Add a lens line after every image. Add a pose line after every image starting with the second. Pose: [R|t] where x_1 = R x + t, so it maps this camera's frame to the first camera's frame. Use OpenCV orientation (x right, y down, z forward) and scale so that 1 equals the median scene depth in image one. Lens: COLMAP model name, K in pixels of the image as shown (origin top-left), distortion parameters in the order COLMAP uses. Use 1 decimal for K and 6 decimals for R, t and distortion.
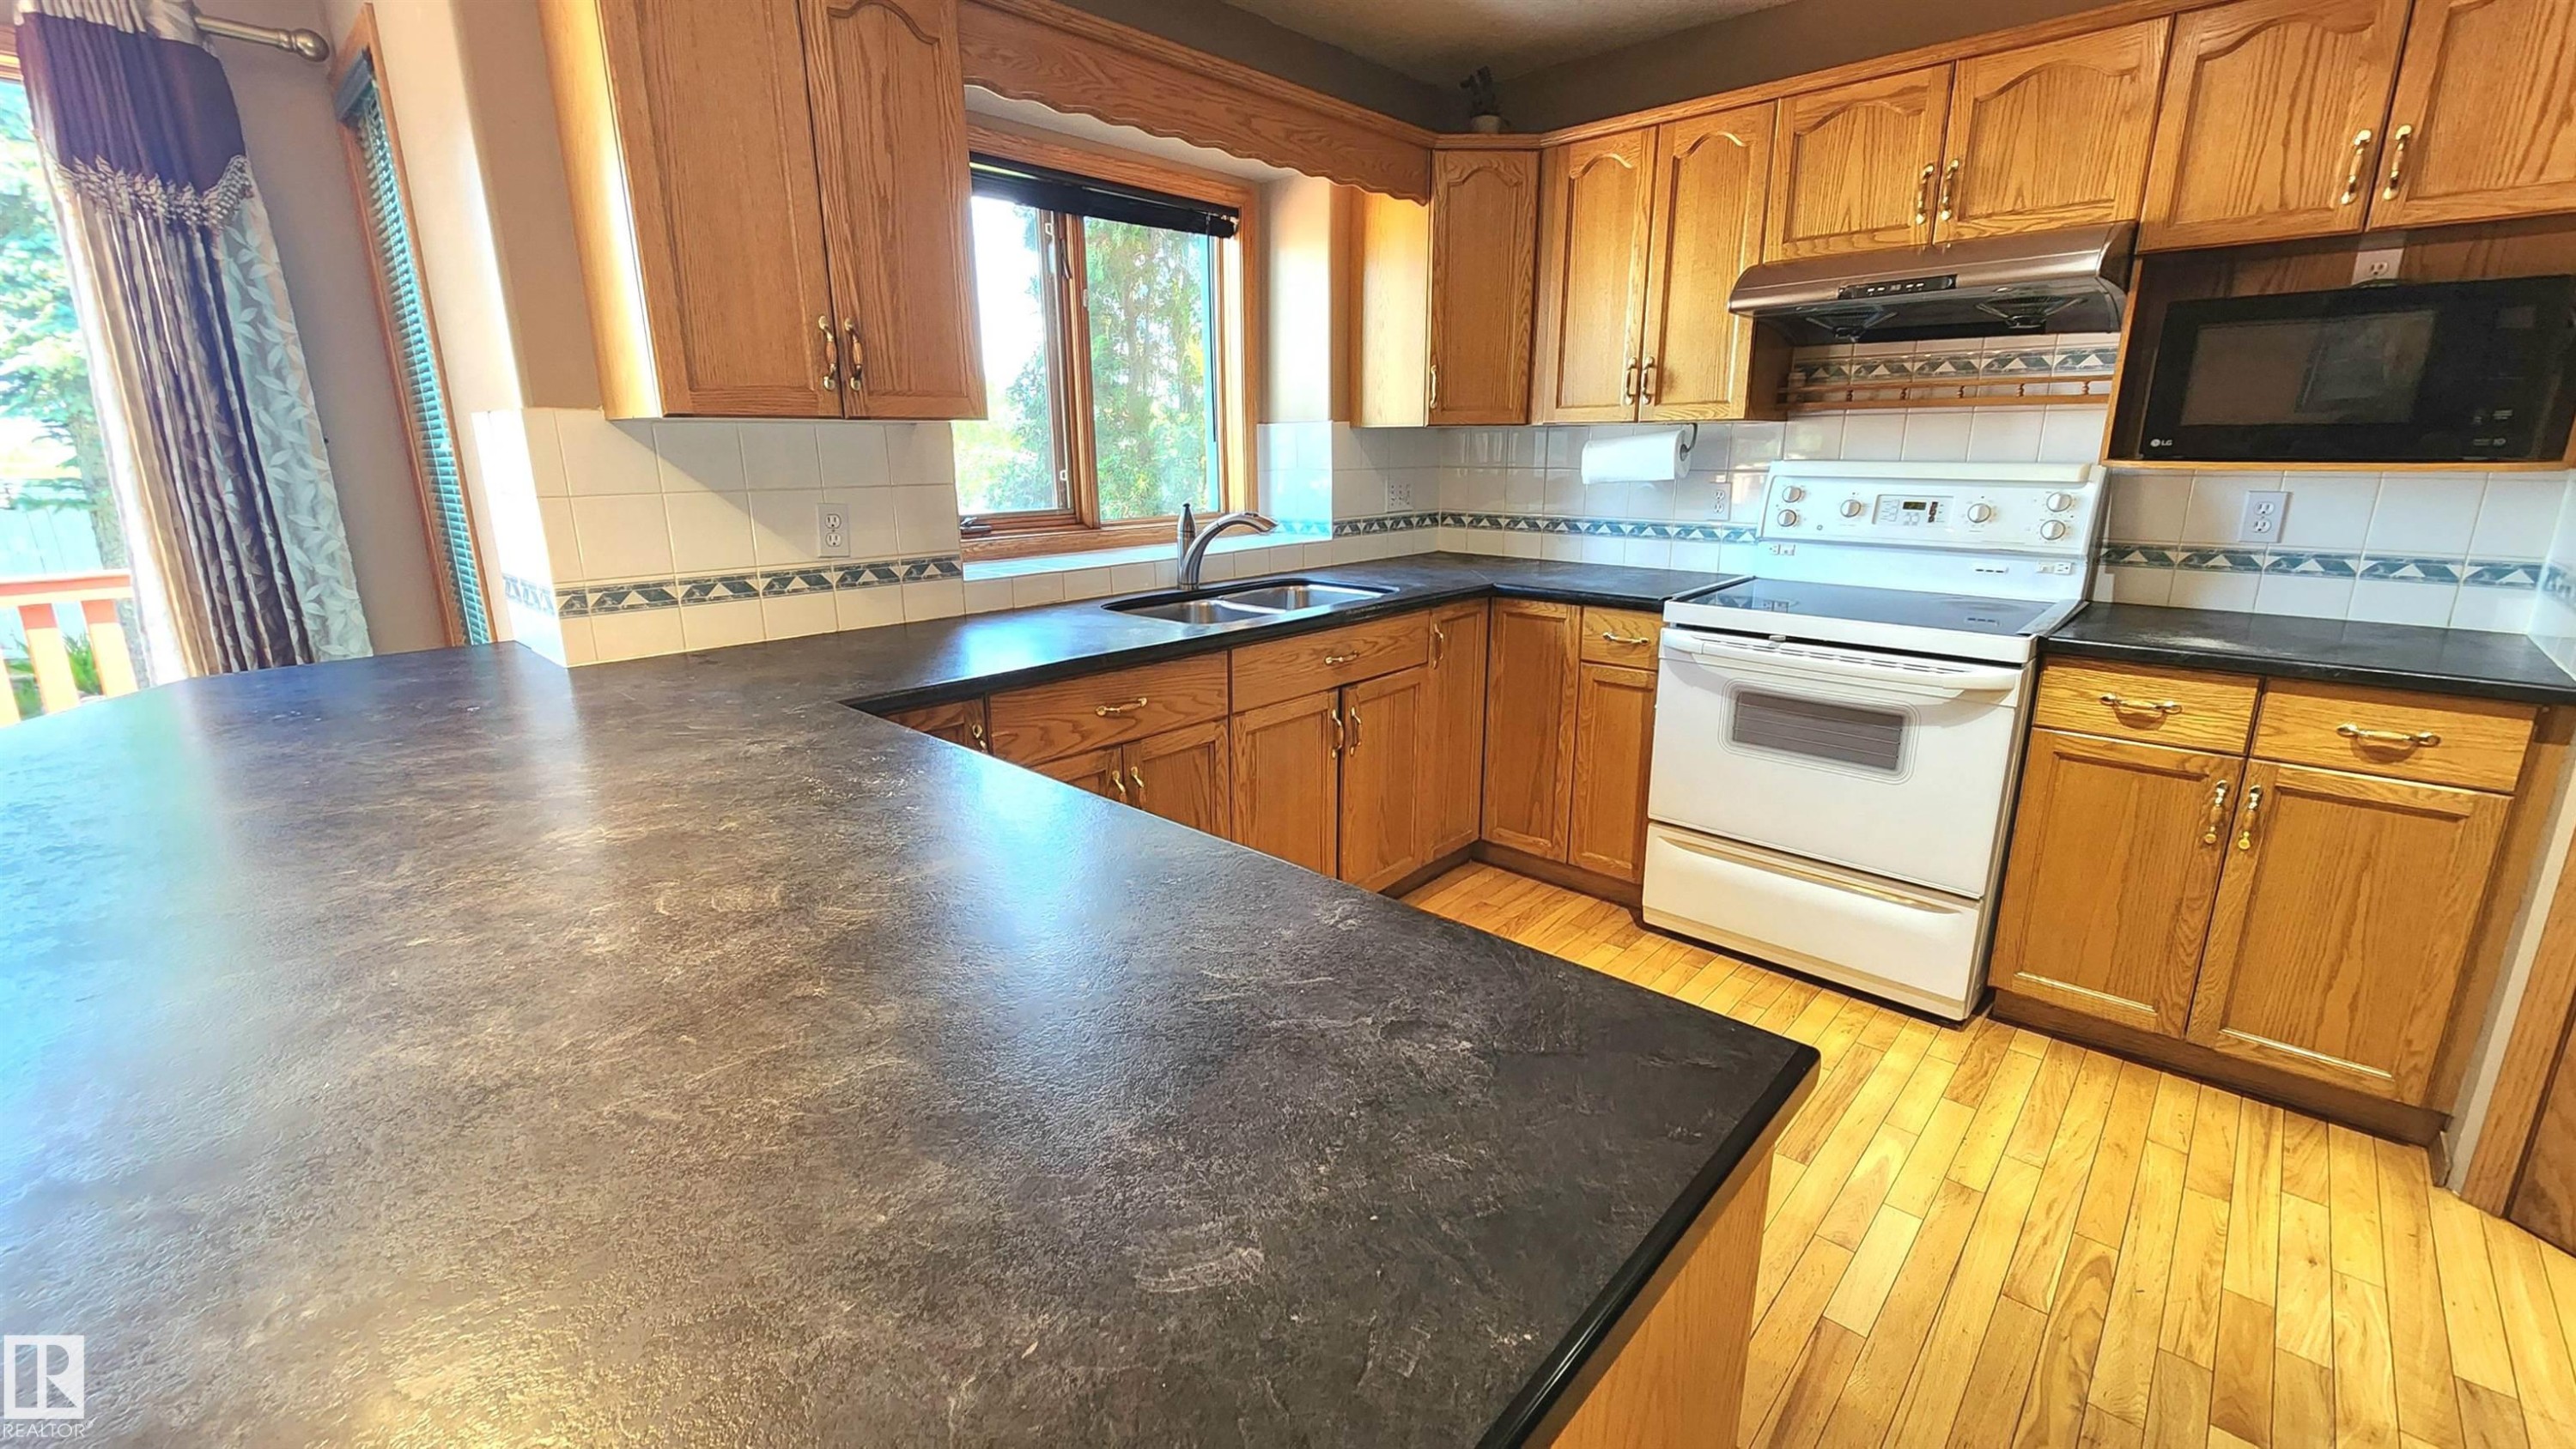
lens RADIAL K [[1048.5, 0, 1296.2], [0, 1048.5, 706.0], [0, 0, 1]] dist [0.001193, -0.000591]
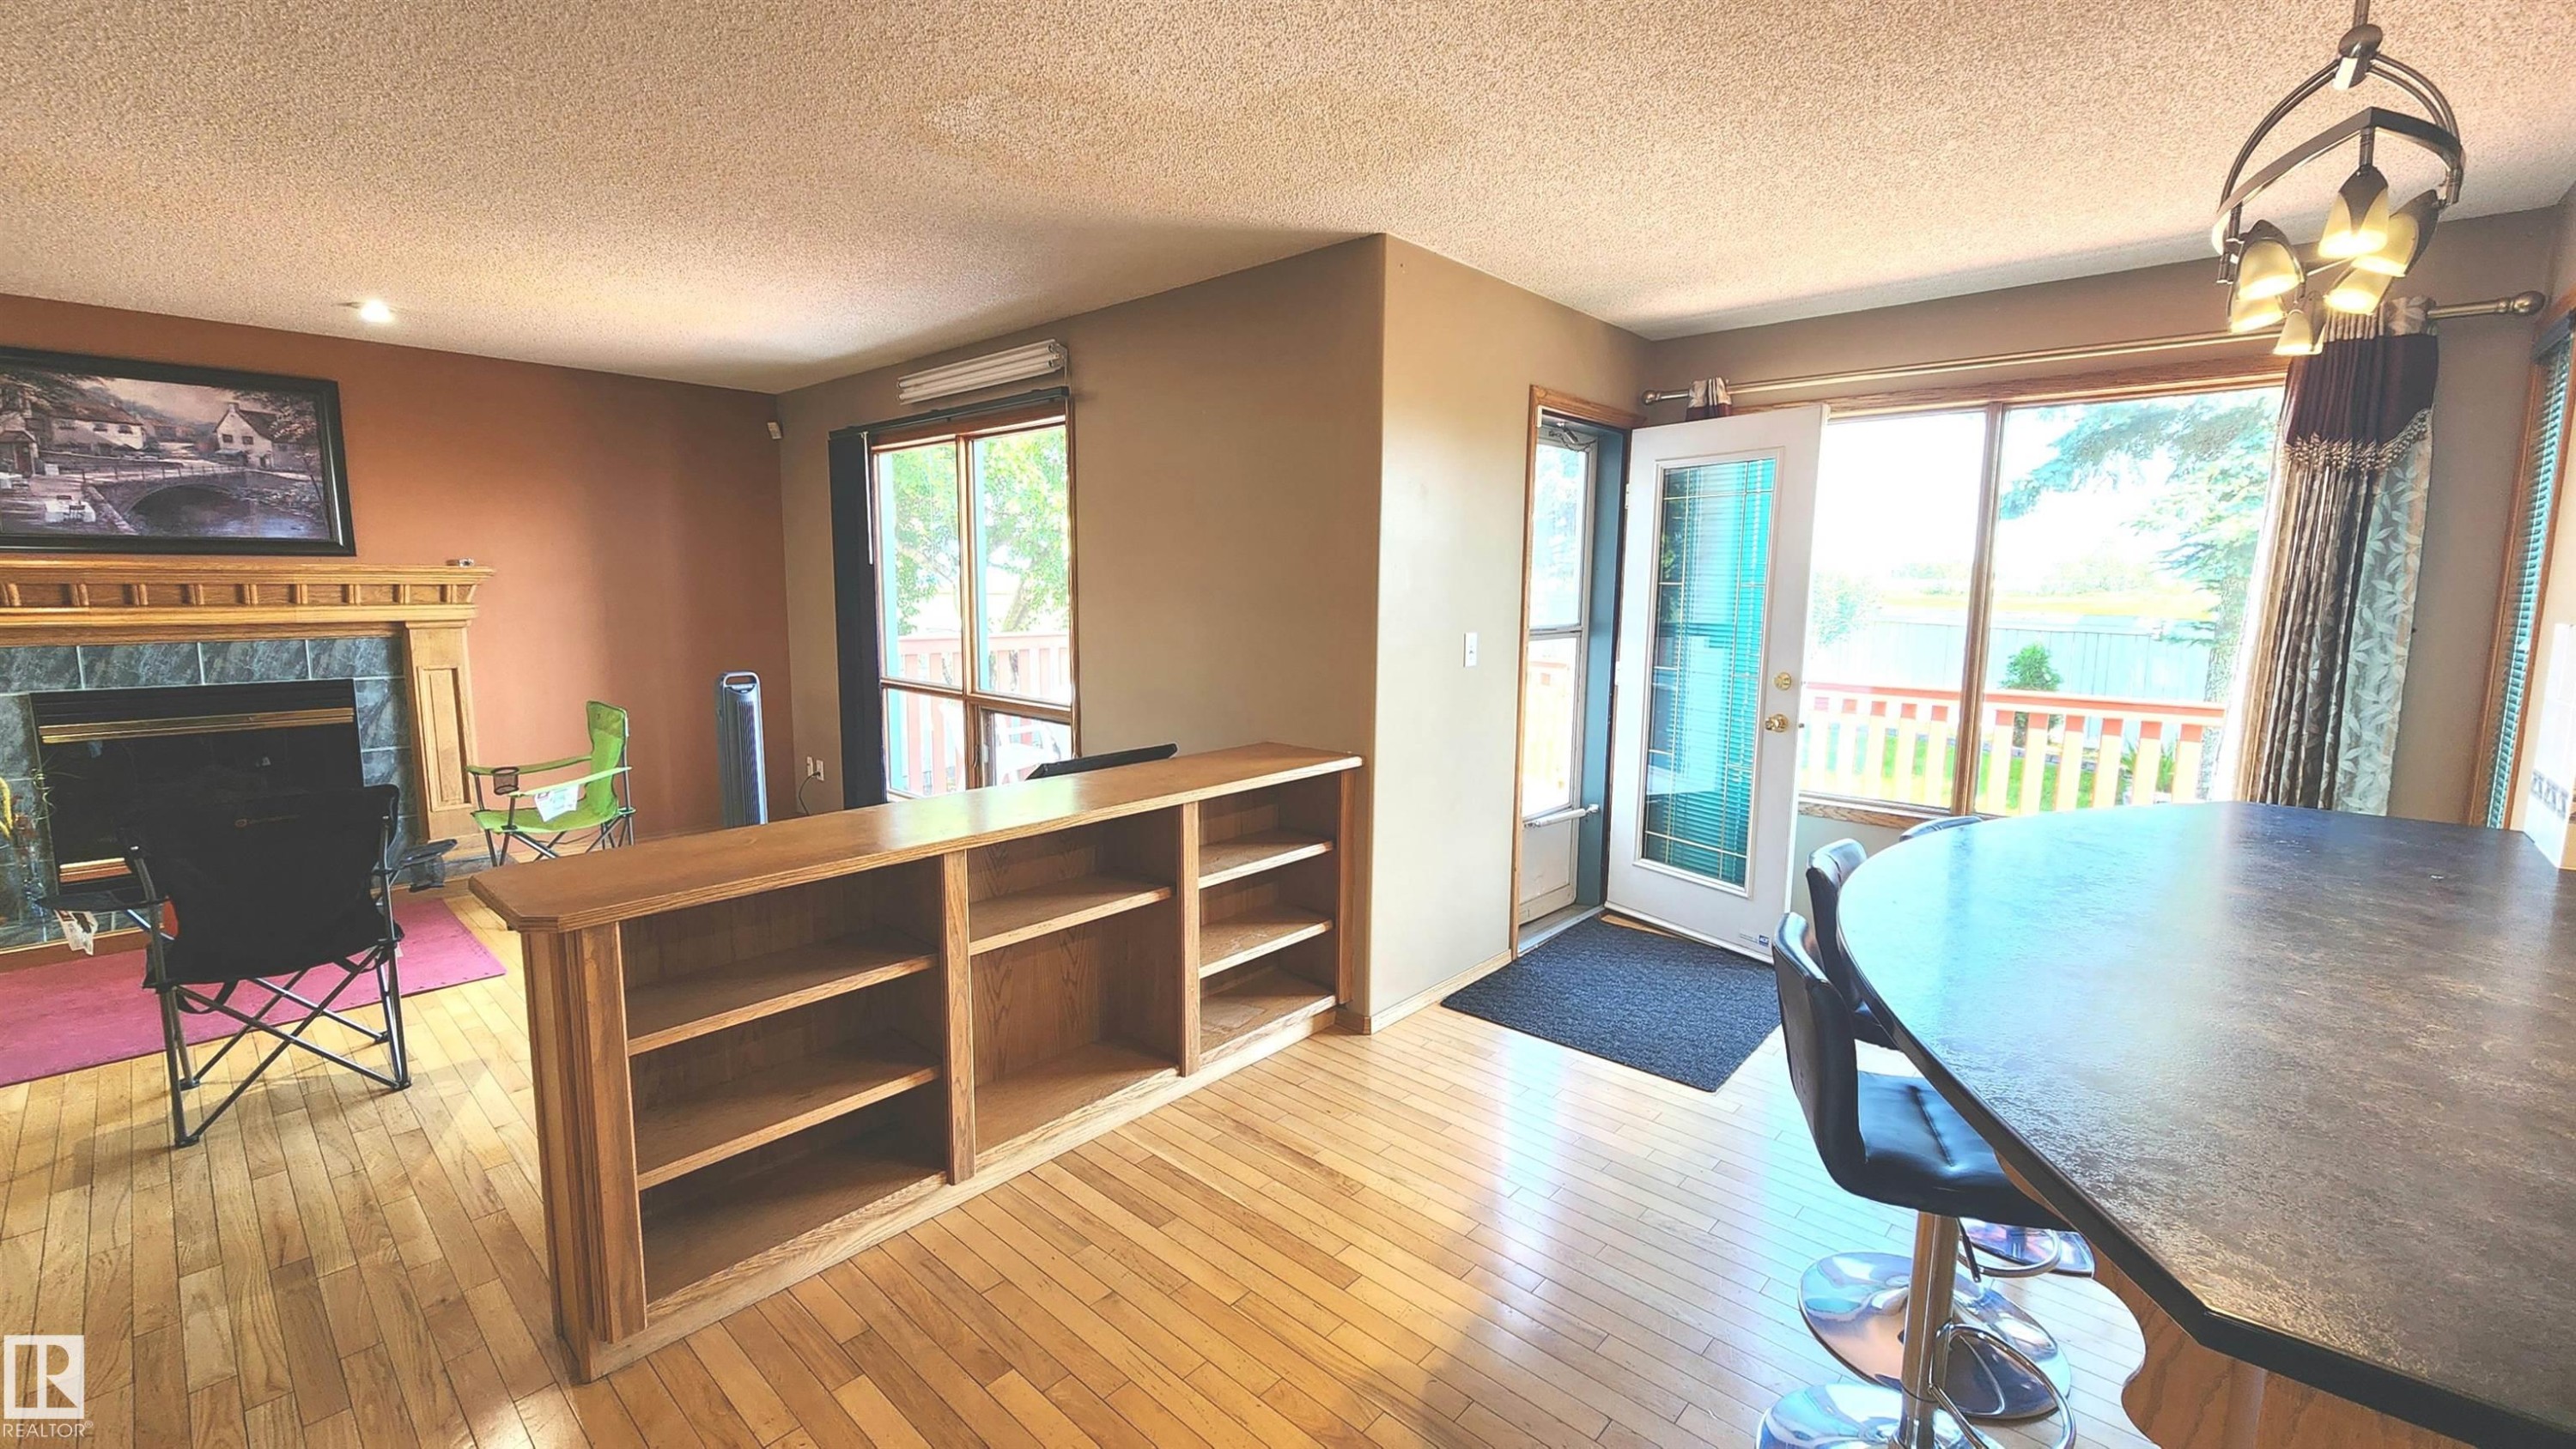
lens RADIAL K [[1048.5, 0, 1308.0], [0, 1048.5, 723.5], [0, 0, 1]] dist [0.001193, -0.000591]
pose [[0.013025, 0.140600, -0.989981, 0.245684], [-0.250339, 0.958992, 0.132905, -0.001427], [0.968071, 0.246100, 0.047689, -0.236657]]
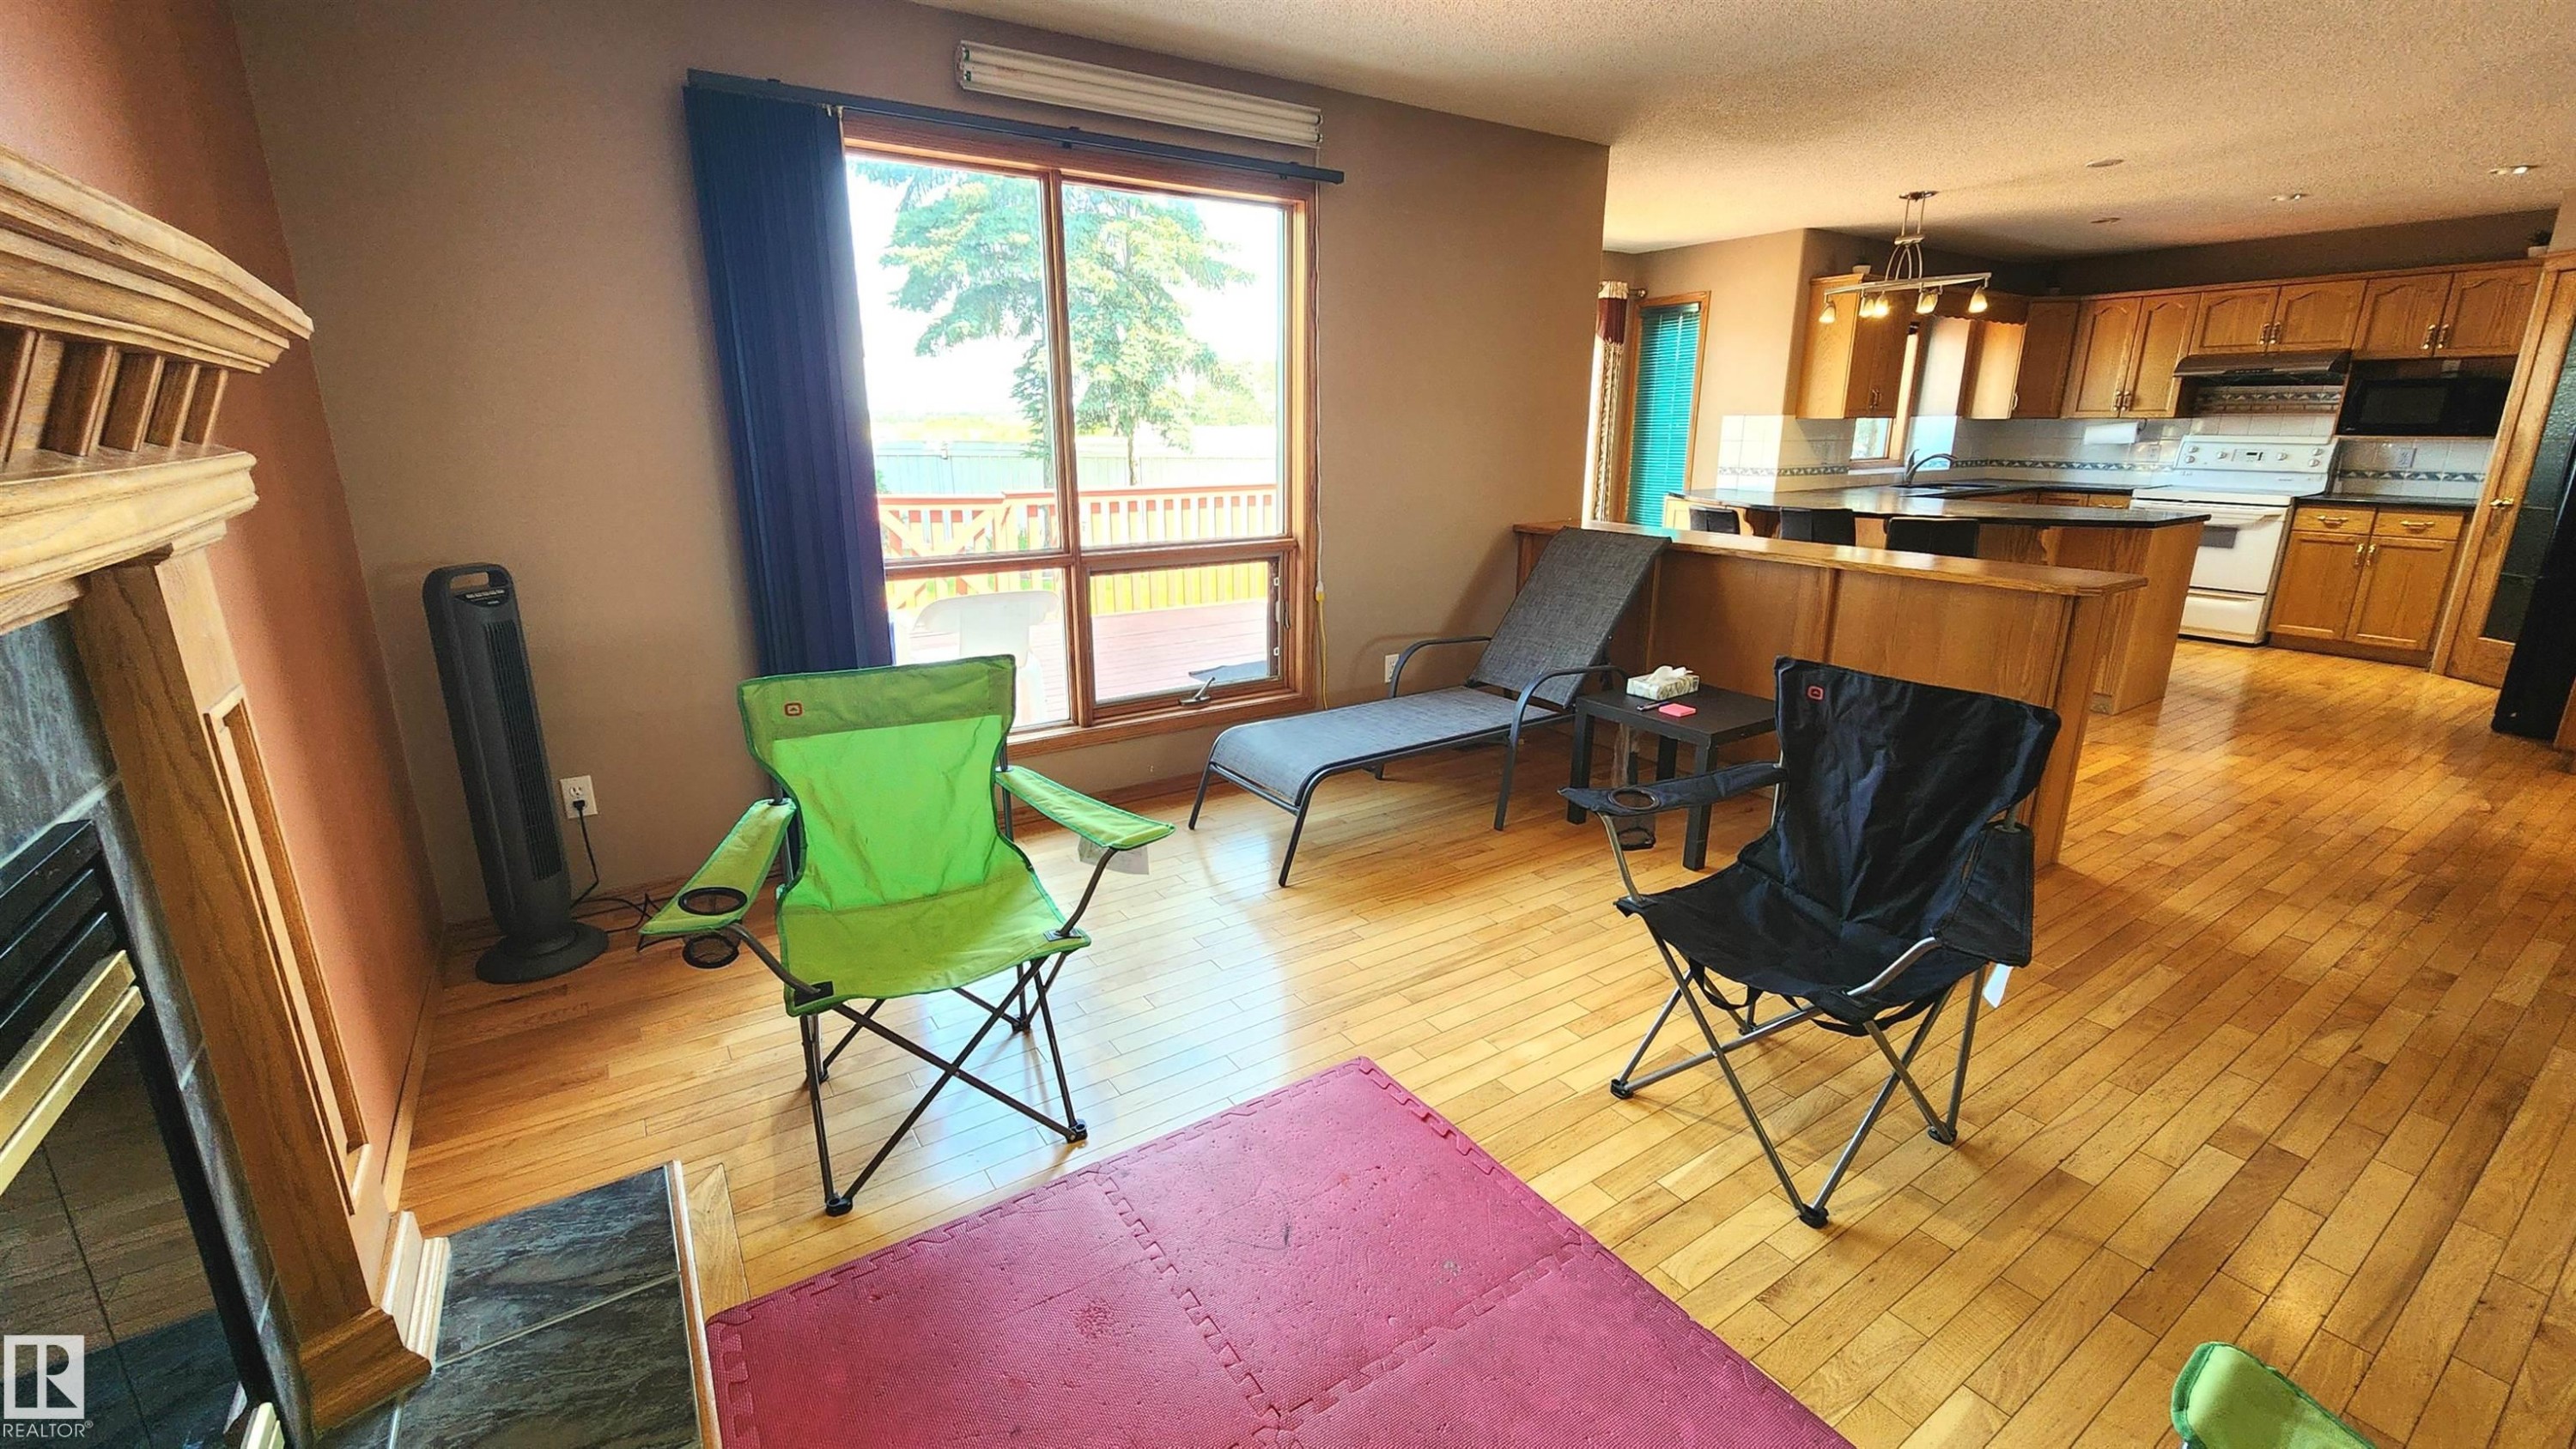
lens RADIAL K [[1048.5, 0, 1294.0], [0, 1048.5, 704.2], [0, 0, 1]] dist [0.001193, -0.000591]
pose [[0.972560, 0.066479, -0.222954, -1.116752], [-0.062136, 0.997717, 0.026448, 0.520197], [0.224203, -0.011869, 0.974470, -2.114618]]
